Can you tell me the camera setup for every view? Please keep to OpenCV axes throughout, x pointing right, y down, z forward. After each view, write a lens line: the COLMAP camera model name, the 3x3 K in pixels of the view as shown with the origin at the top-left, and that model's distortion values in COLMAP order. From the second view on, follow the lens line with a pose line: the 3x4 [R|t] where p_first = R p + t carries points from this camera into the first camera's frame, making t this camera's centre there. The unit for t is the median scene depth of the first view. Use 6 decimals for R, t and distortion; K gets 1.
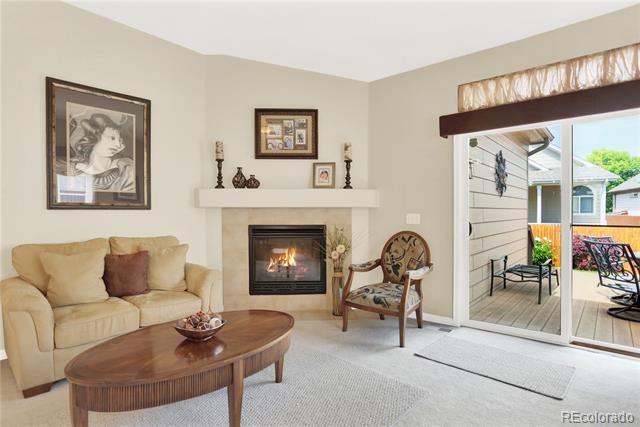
lens RADIAL K [[347.8, 0, 320.0], [0, 347.8, 213.5], [0, 0, 1]] dist [-0.001263, 0.000247]
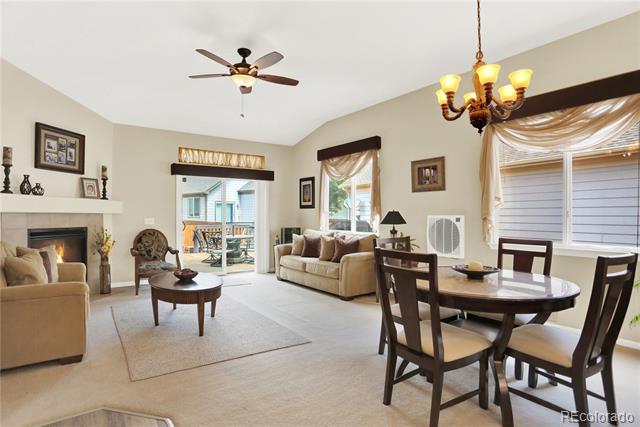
lens RADIAL K [[347.8, 0, 320.0], [0, 347.8, 213.5], [0, 0, 1]] dist [-0.001263, 0.000247]
pose [[0.232815, 0.011213, 0.972456, -1.031567], [0.007504, 0.999883, -0.013325, 0.006434], [-0.972492, 0.010400, 0.232704, -0.118863]]
